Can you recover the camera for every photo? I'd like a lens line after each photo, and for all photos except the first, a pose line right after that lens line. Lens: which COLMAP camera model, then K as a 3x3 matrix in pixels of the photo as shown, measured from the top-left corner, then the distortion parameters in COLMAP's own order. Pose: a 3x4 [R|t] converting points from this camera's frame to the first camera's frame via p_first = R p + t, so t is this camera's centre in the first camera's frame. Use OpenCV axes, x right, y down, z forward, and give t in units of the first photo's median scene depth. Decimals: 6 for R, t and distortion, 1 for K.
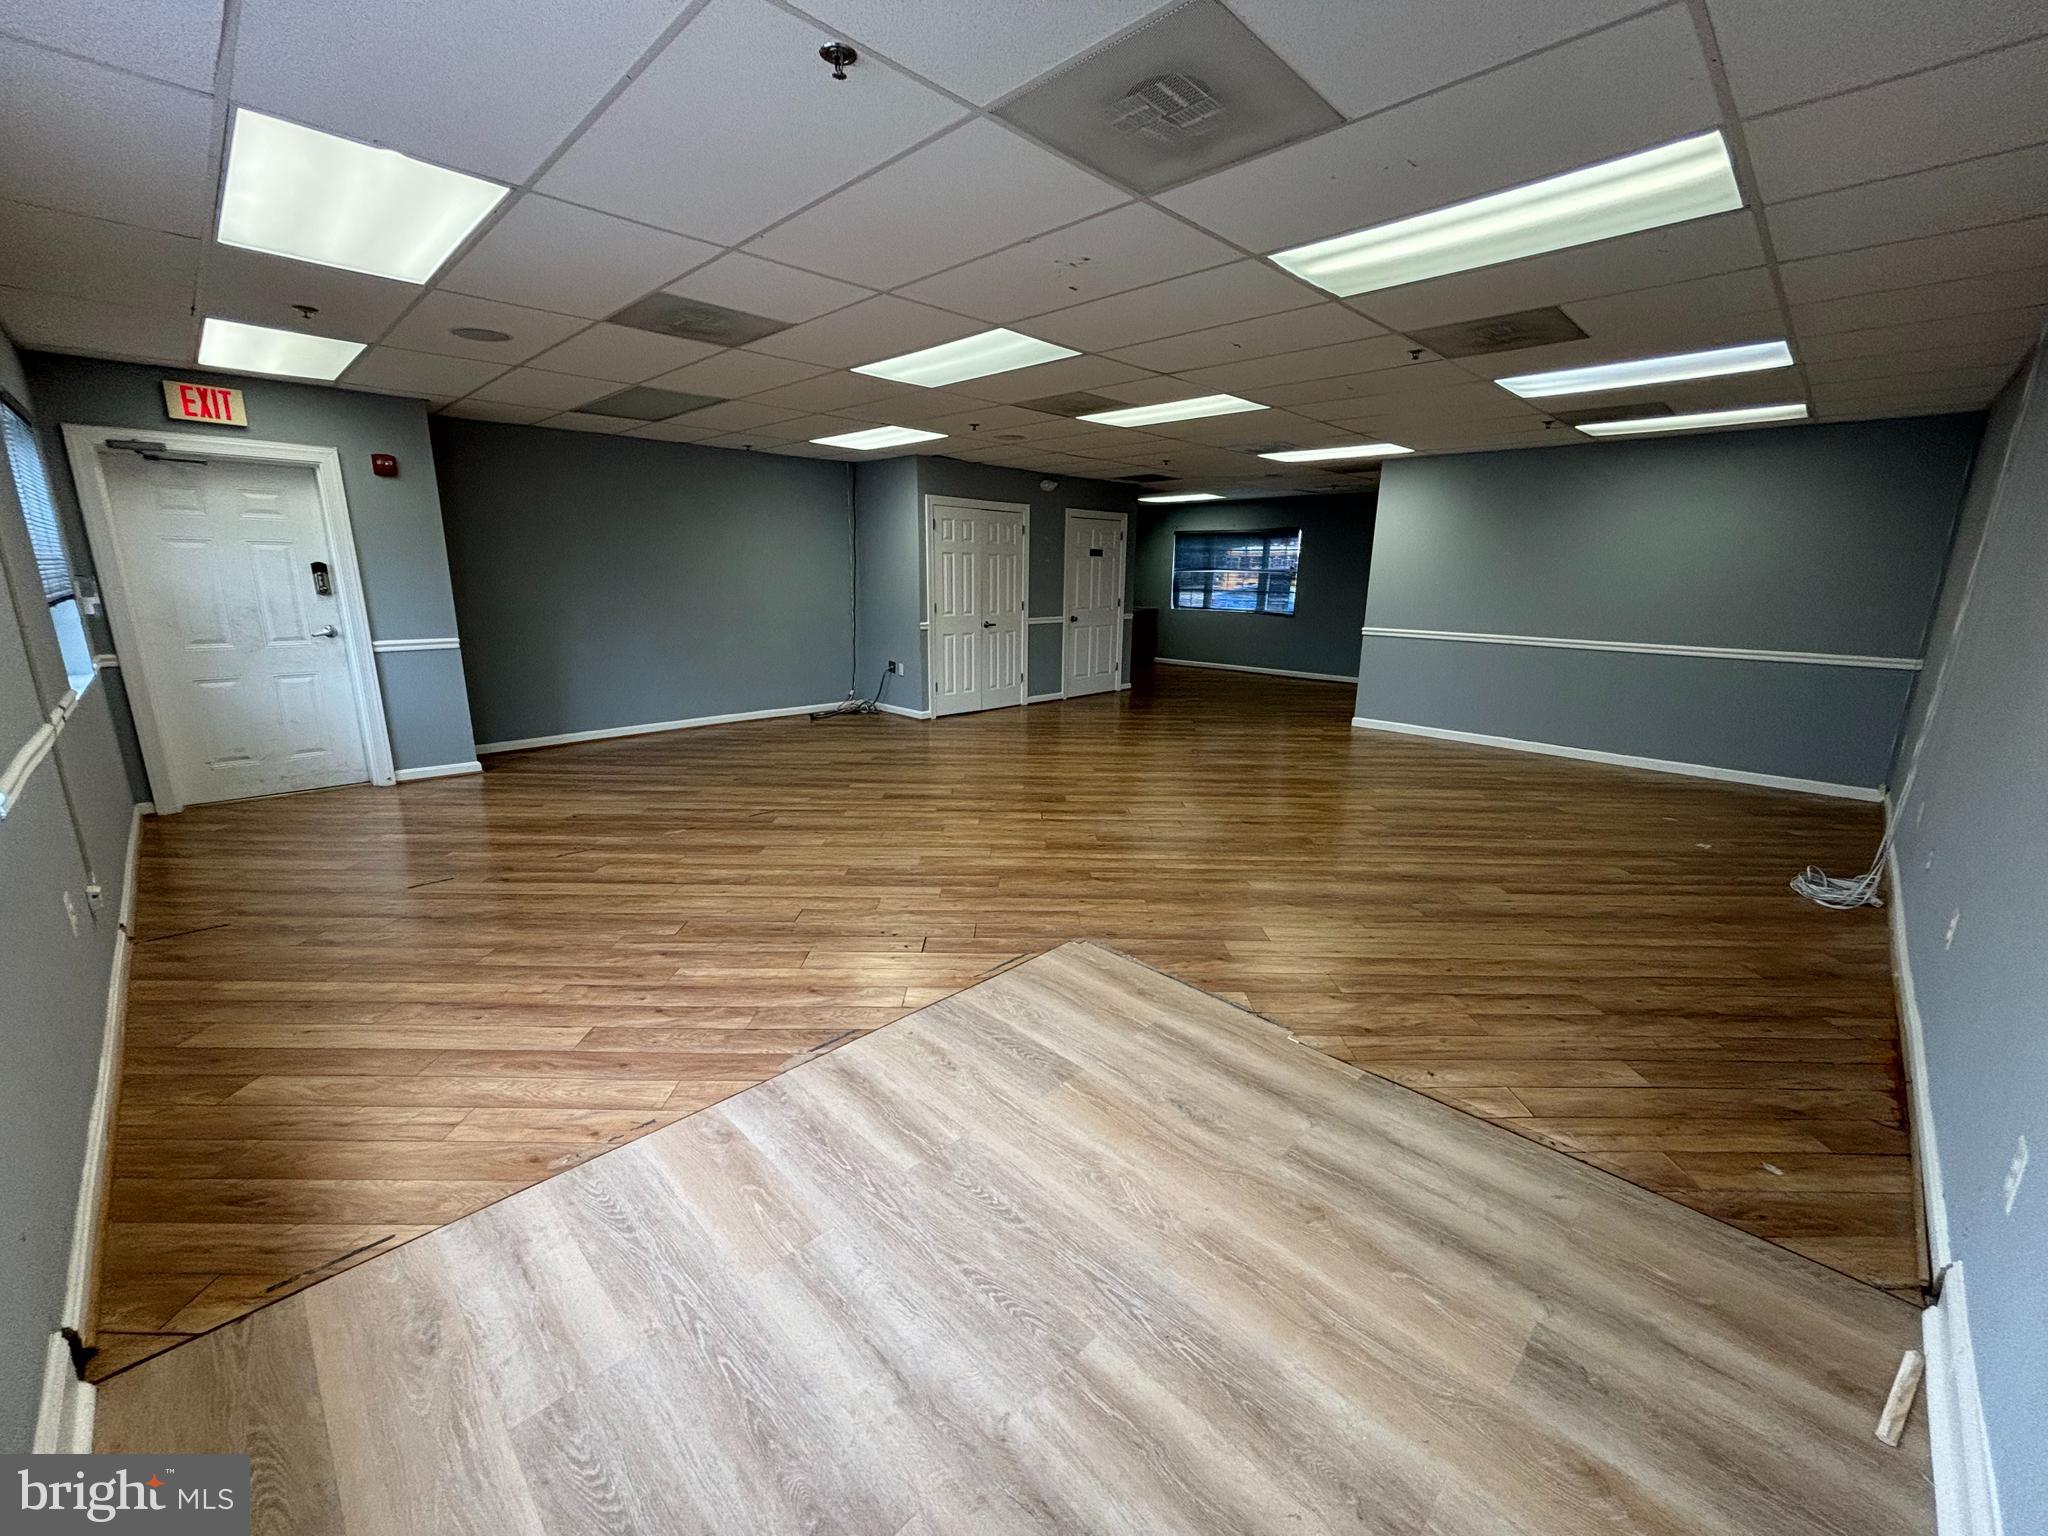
lens RADIAL K [[819.0, 0, 1022.0], [0, 819.0, 768.7], [0, 0, 1]] dist [0.002849, -0.000682]
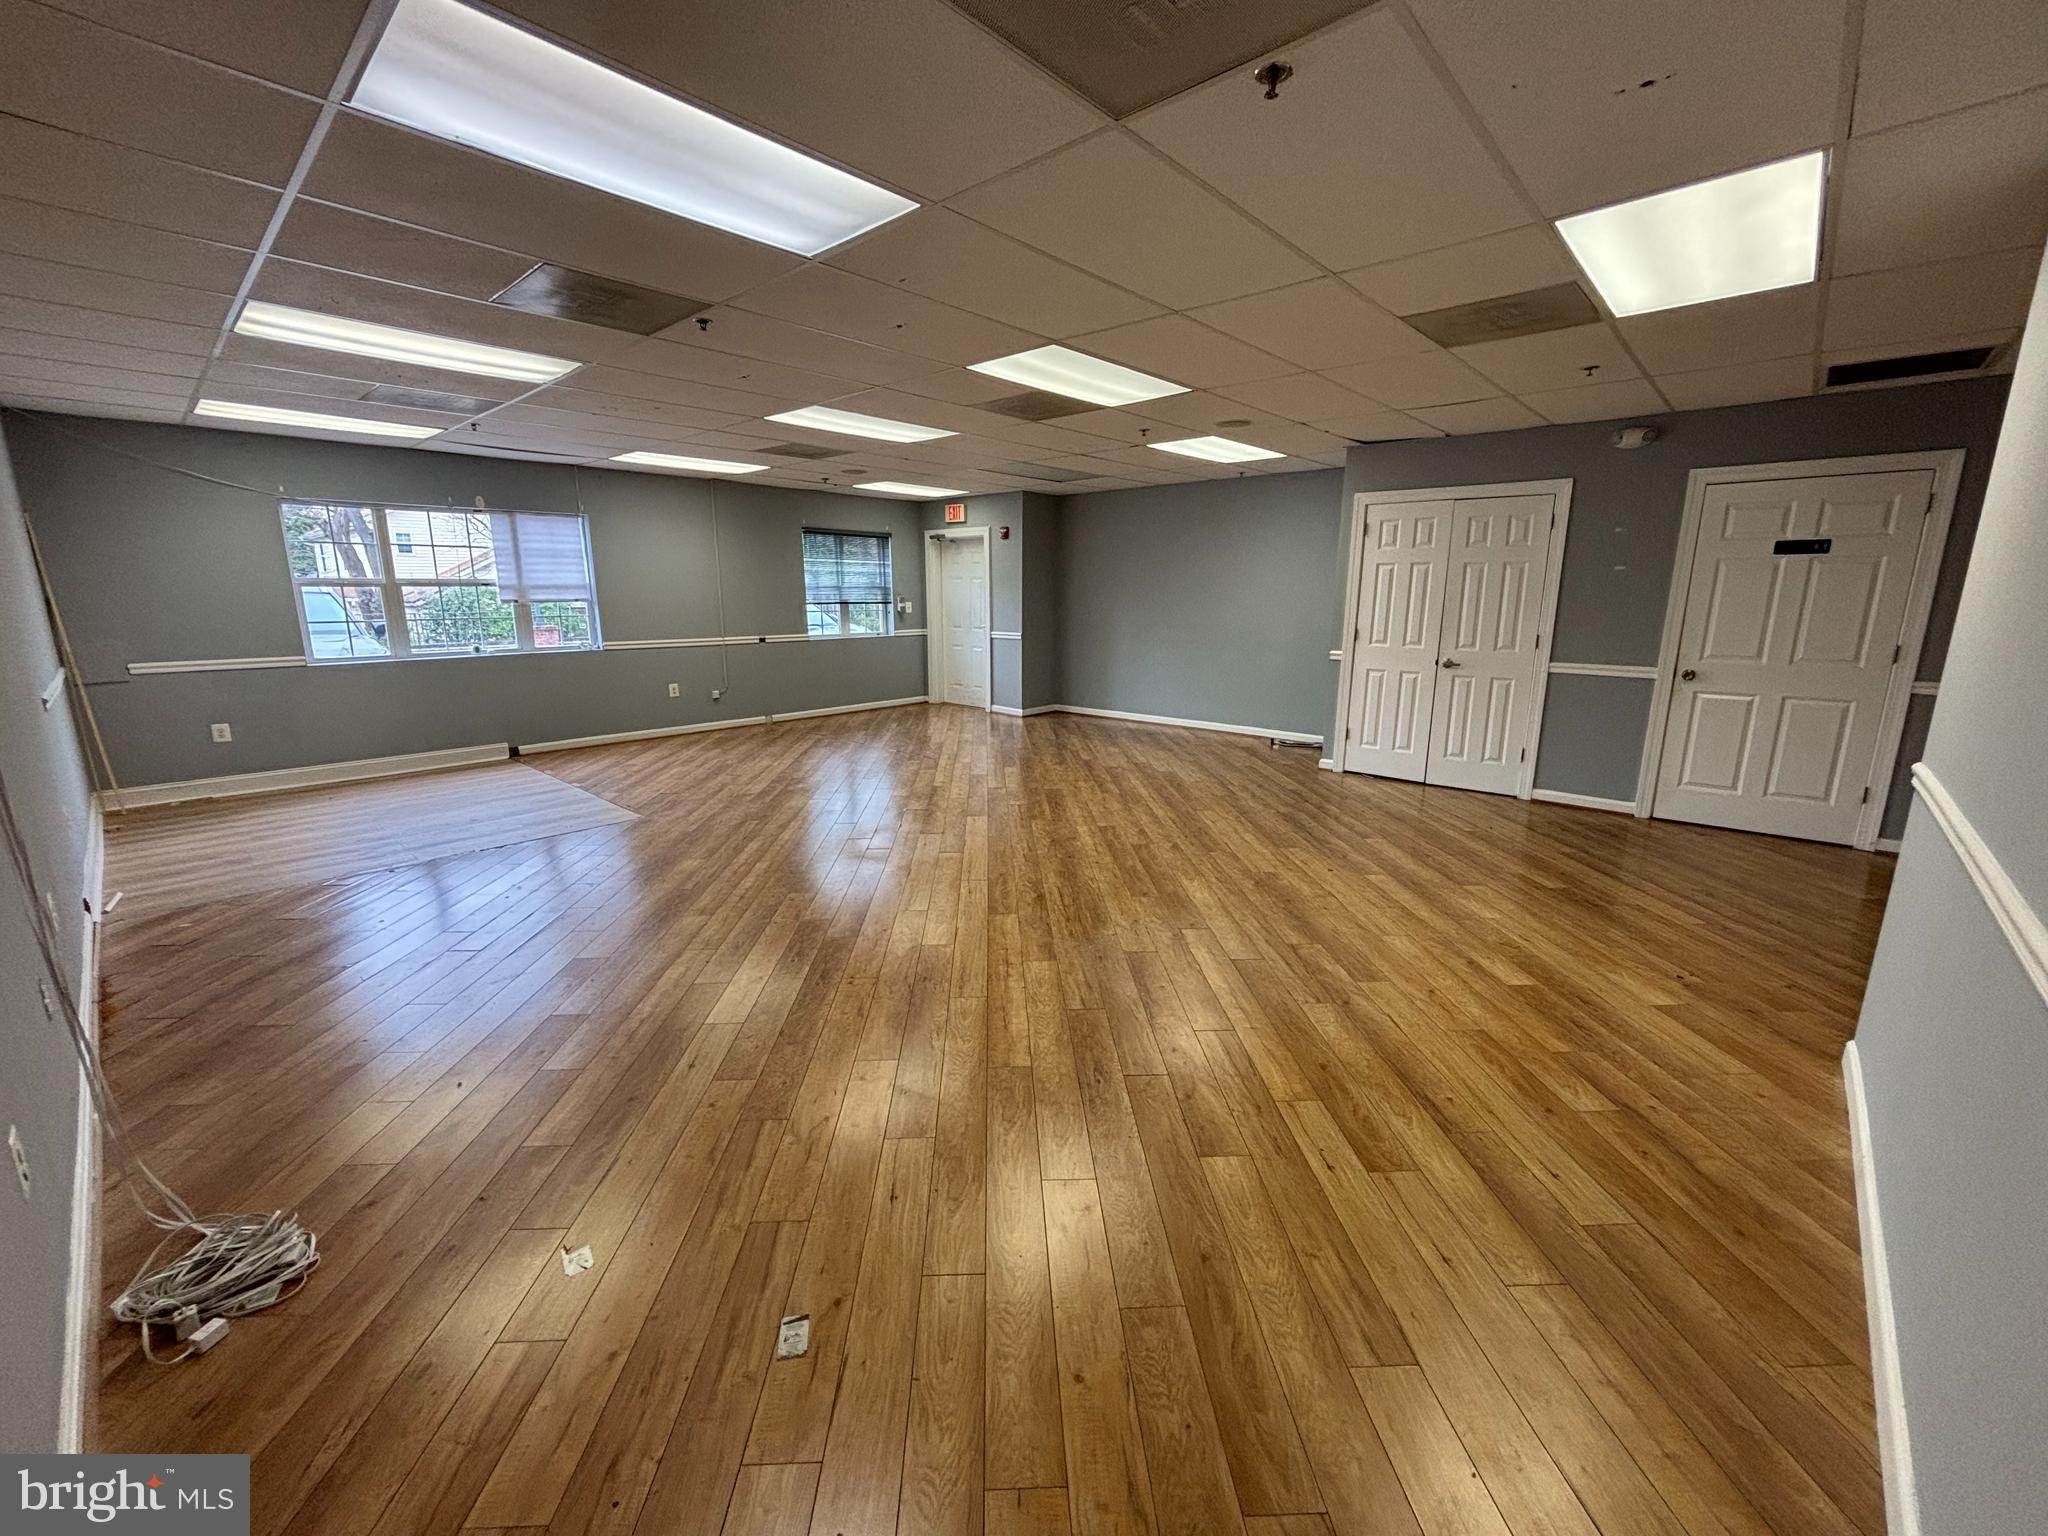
lens RADIAL K [[825.3, 0, 1027.5], [0, 825.3, 765.0], [0, 0, 1]] dist [-0.003839, -0.000207]
pose [[0.044927, 0.194463, -0.979881, 1.276081], [-0.236089, 0.955153, 0.178731, -0.268269], [0.970692, 0.223309, 0.088823, 1.213202]]
